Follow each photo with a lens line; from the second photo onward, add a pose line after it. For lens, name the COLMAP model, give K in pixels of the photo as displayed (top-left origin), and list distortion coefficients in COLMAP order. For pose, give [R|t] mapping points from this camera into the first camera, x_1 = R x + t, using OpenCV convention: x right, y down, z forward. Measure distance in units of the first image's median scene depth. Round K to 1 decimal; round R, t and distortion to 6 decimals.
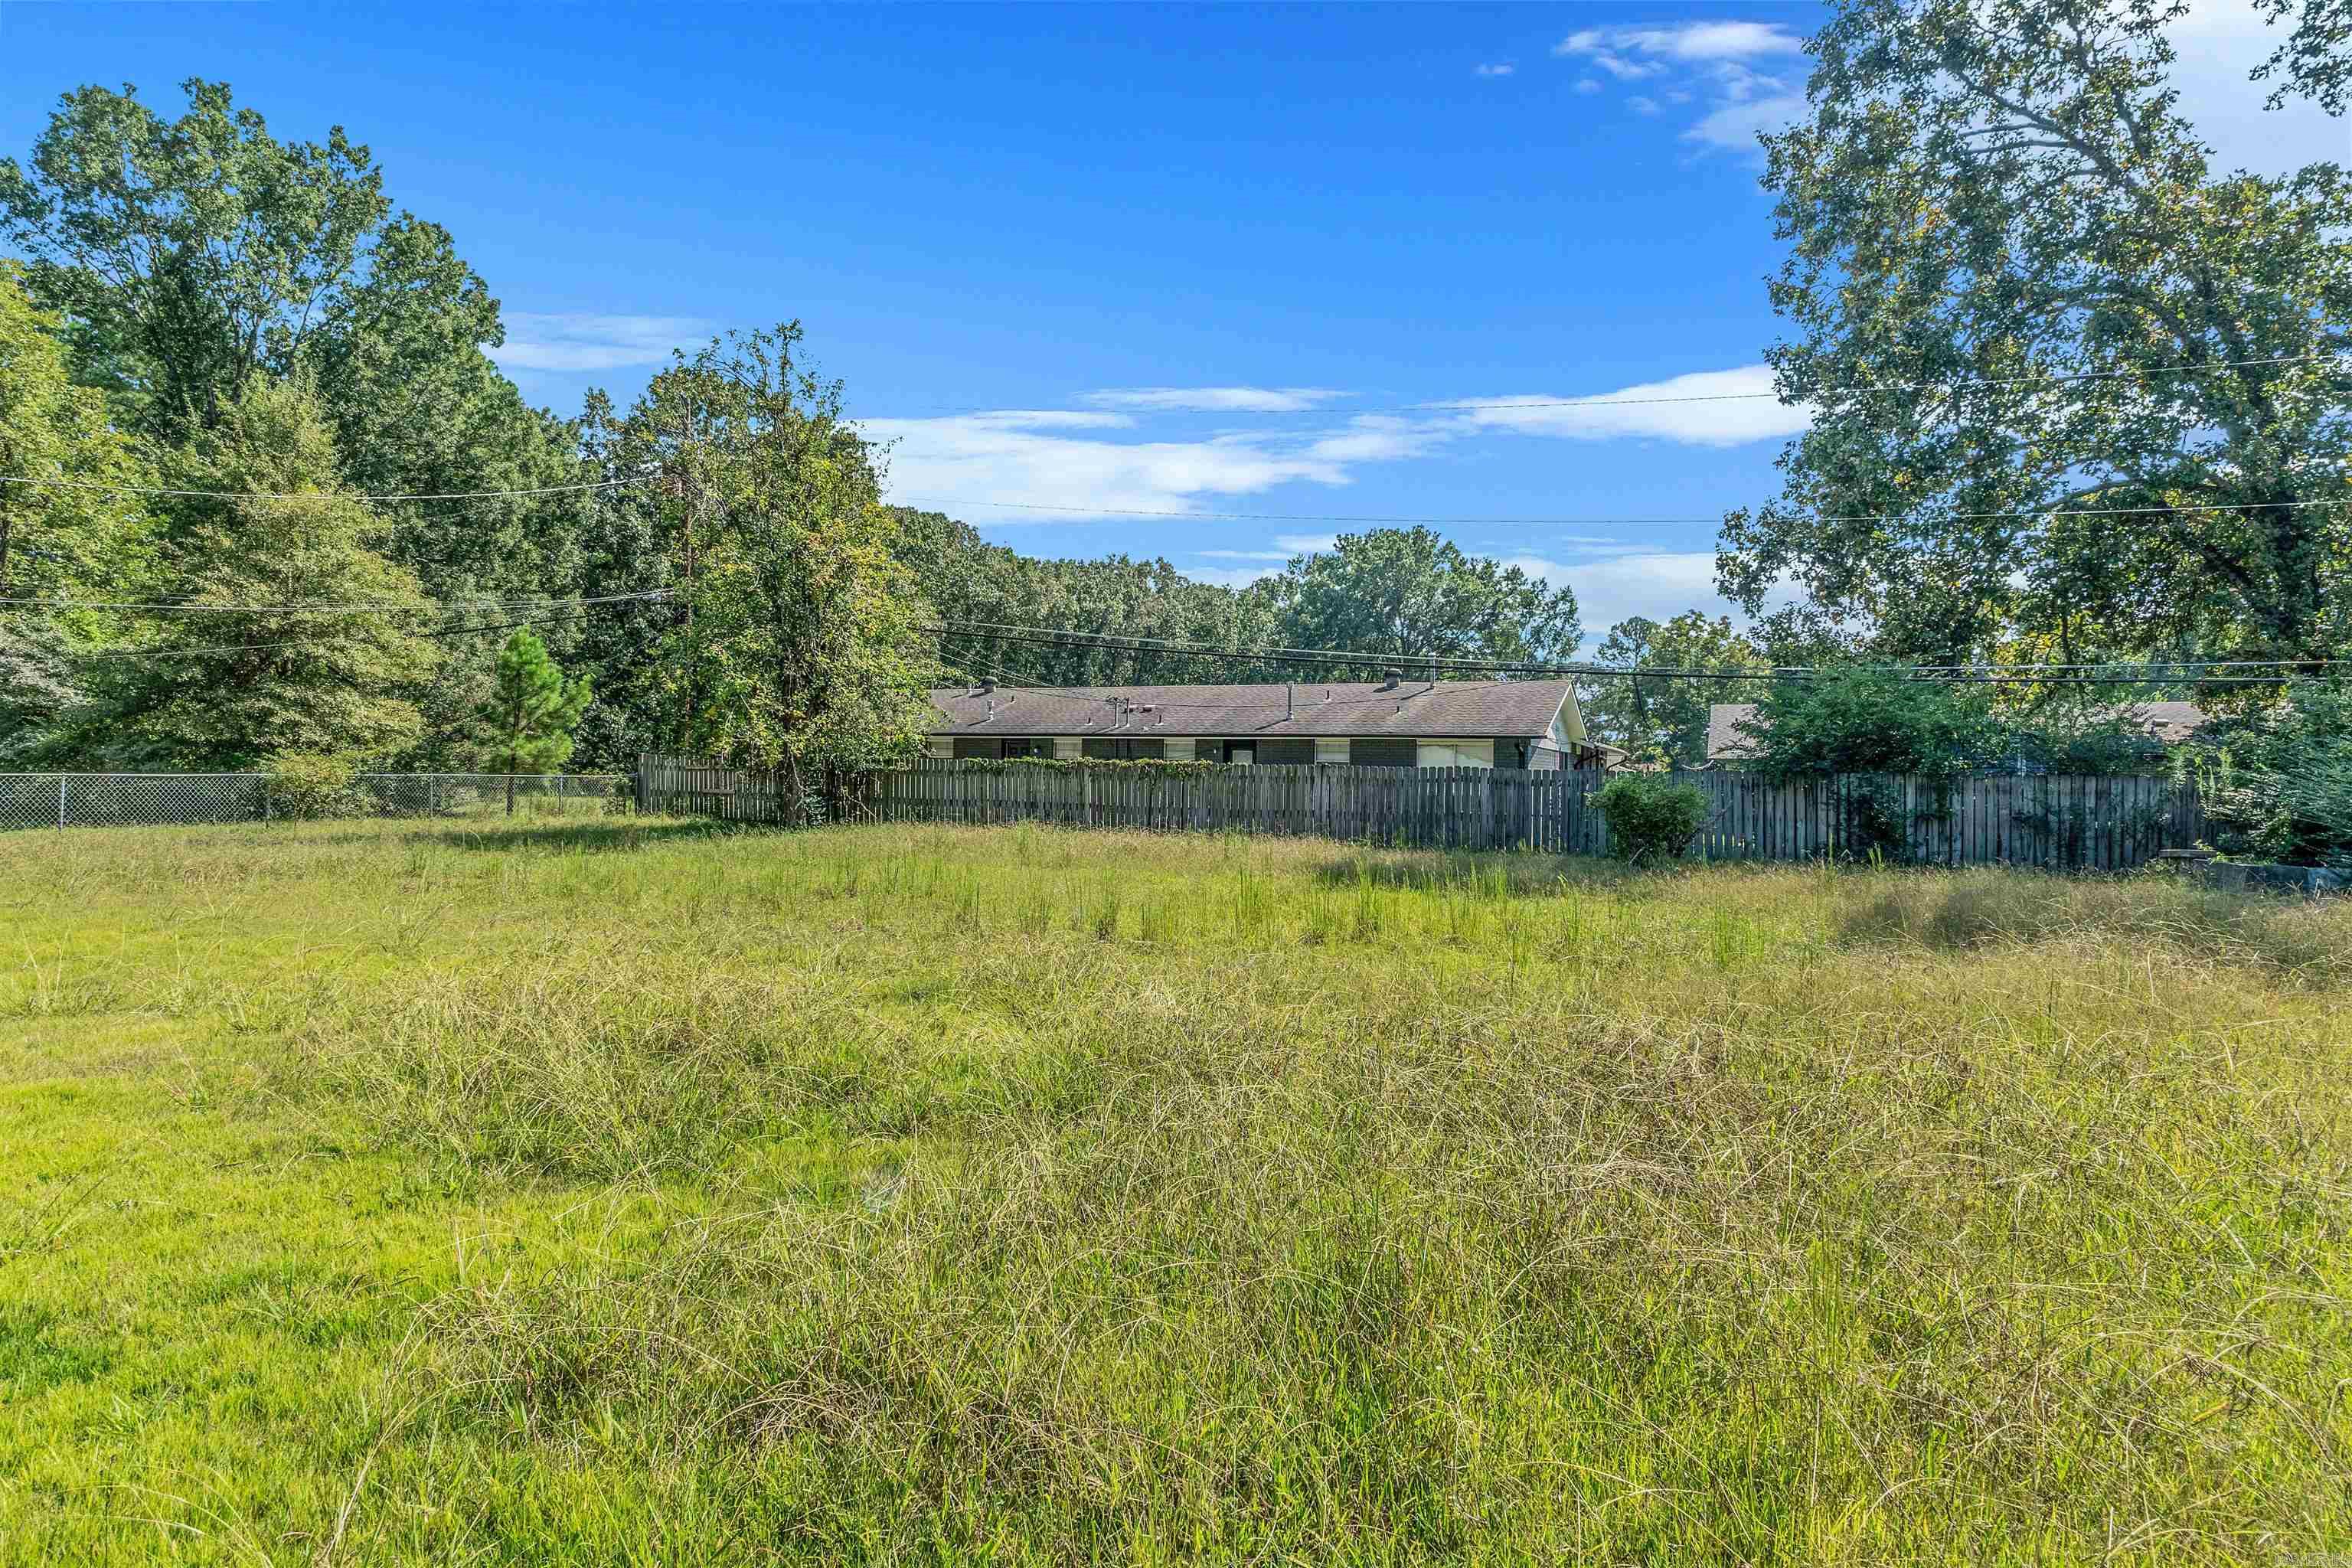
lens RADIAL K [[1261.4, 0, 1175.3], [0, 1261.4, 781.5], [0, 0, 1]] dist [-0.002334, 0.000253]
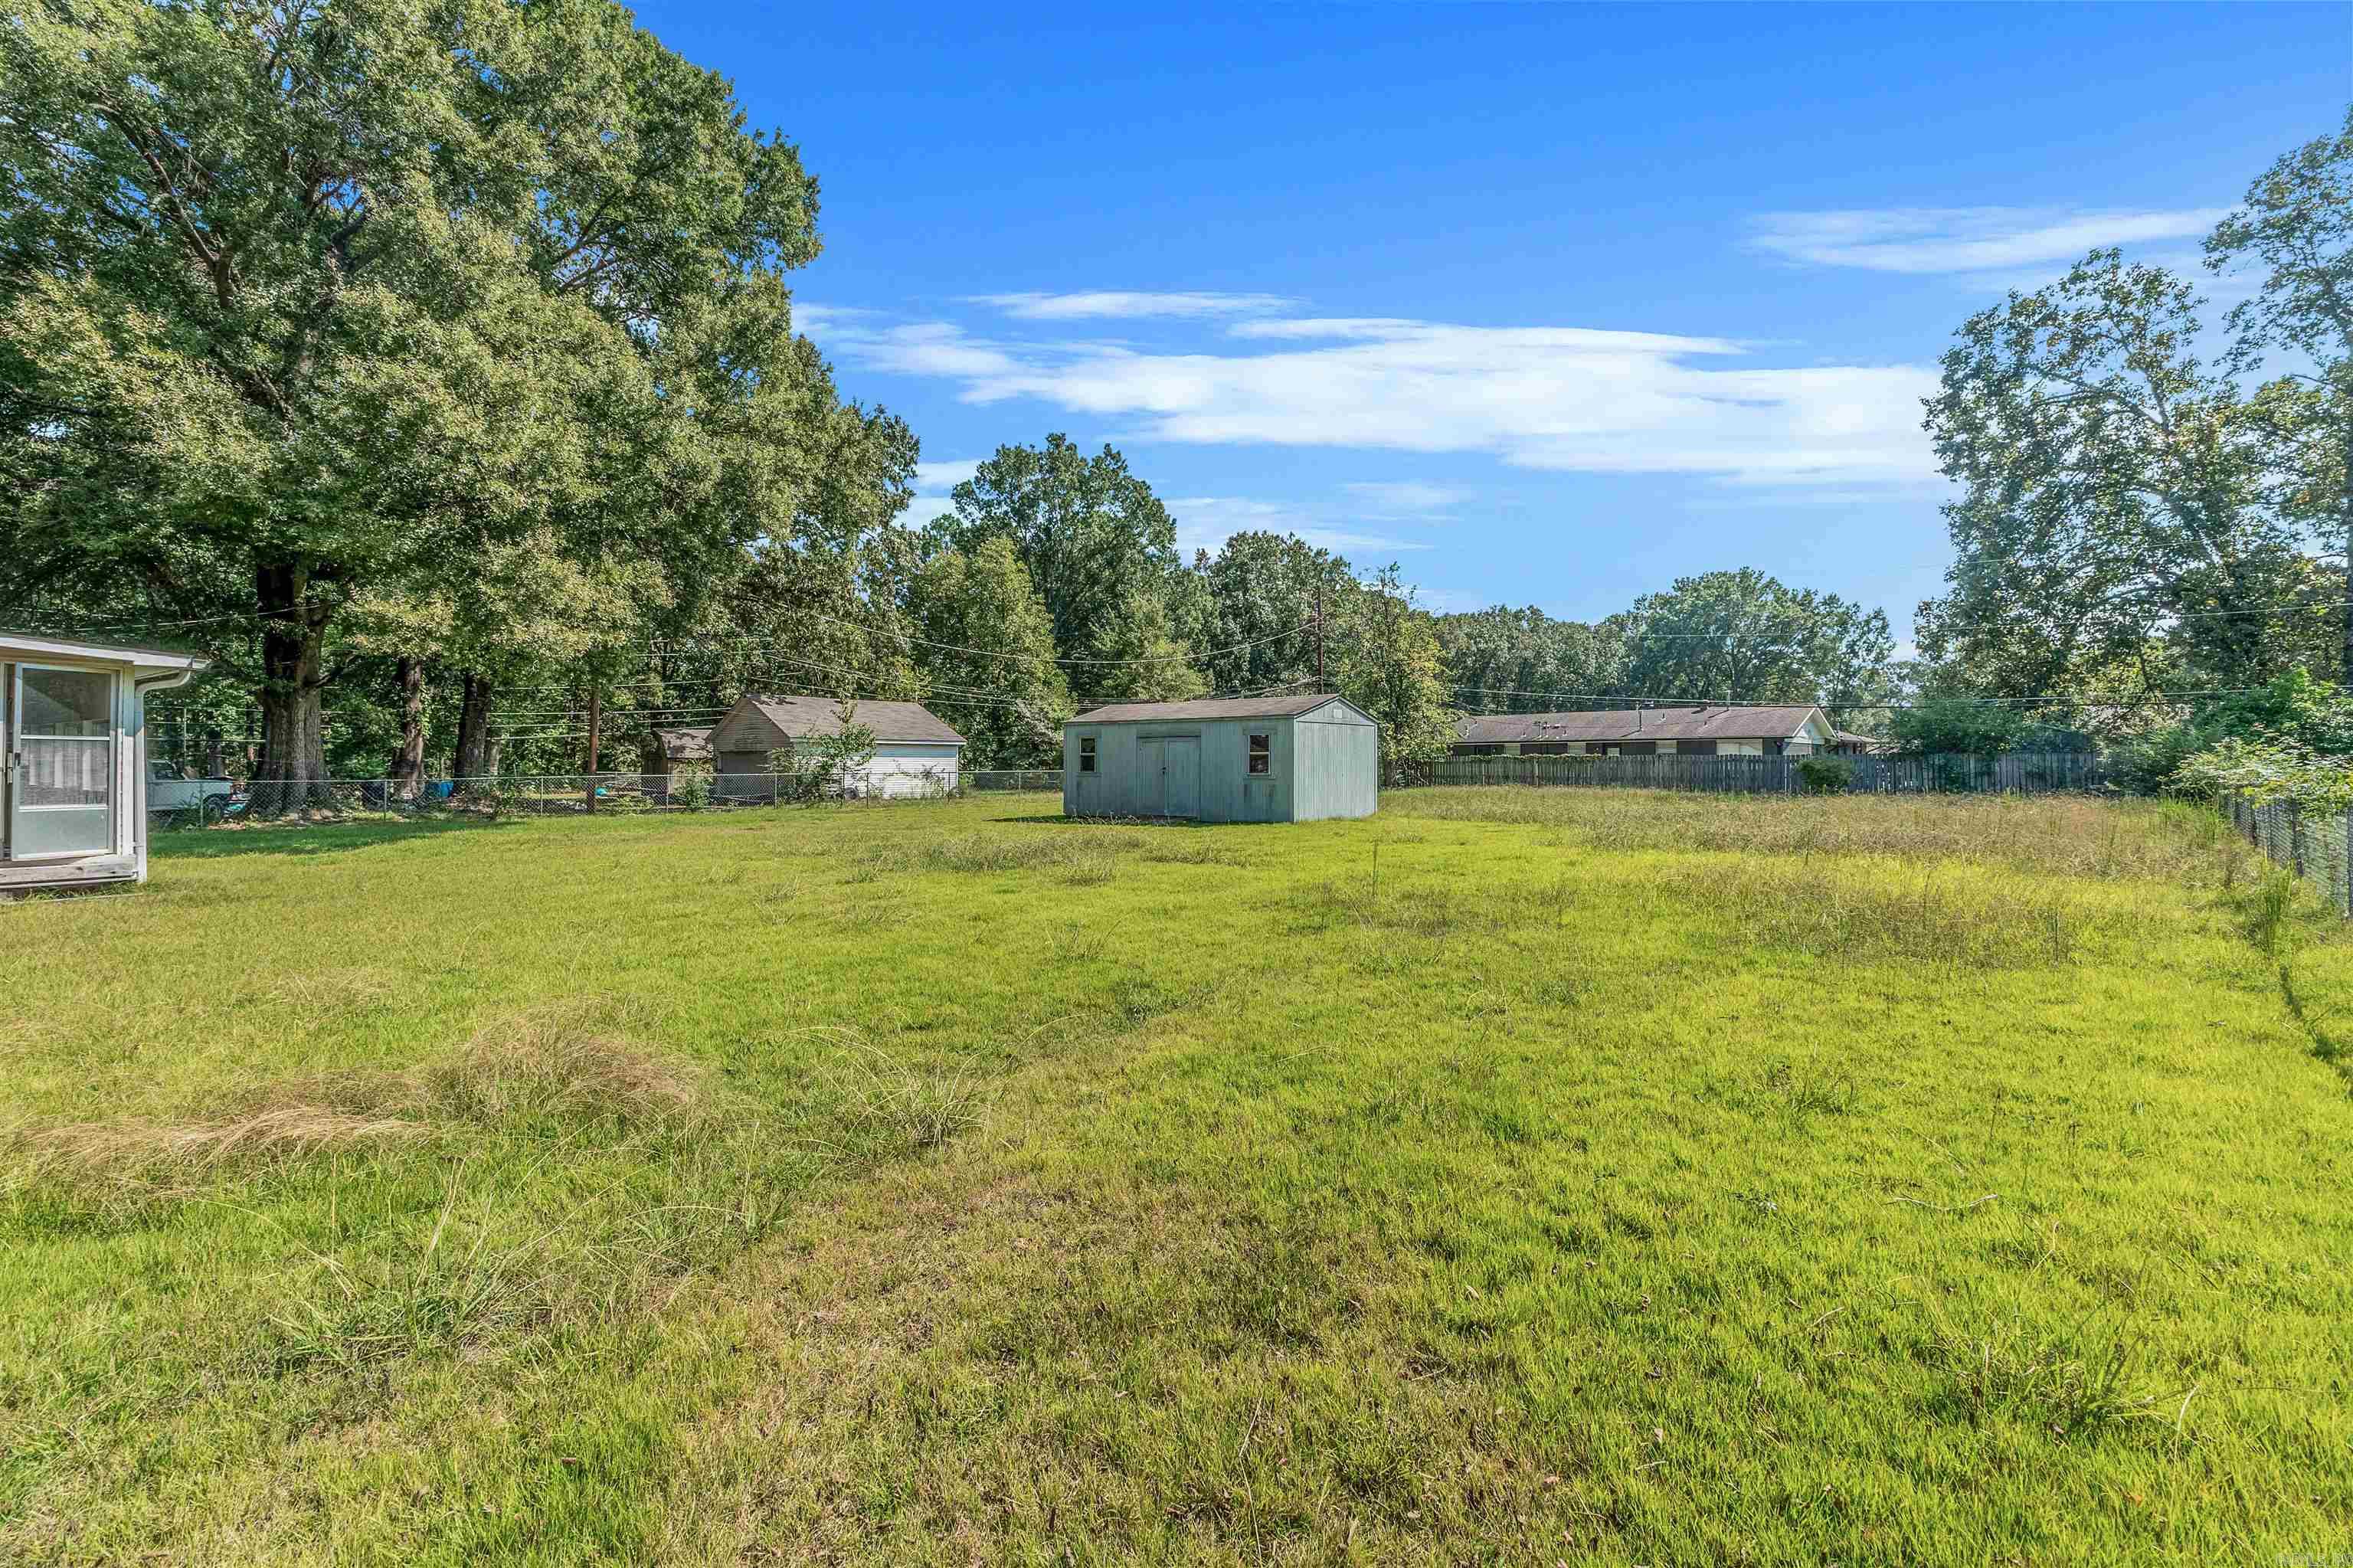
lens RADIAL K [[997.6, 0, 1174.4], [0, 997.6, 768.5], [0, 0, 1]] dist [-0.004280, -0.001530]
pose [[0.941027, -0.017341, -0.337886, -0.053252], [0.015549, 0.999847, -0.008008, 0.006654], [0.337973, 0.002282, 0.941153, -0.538942]]
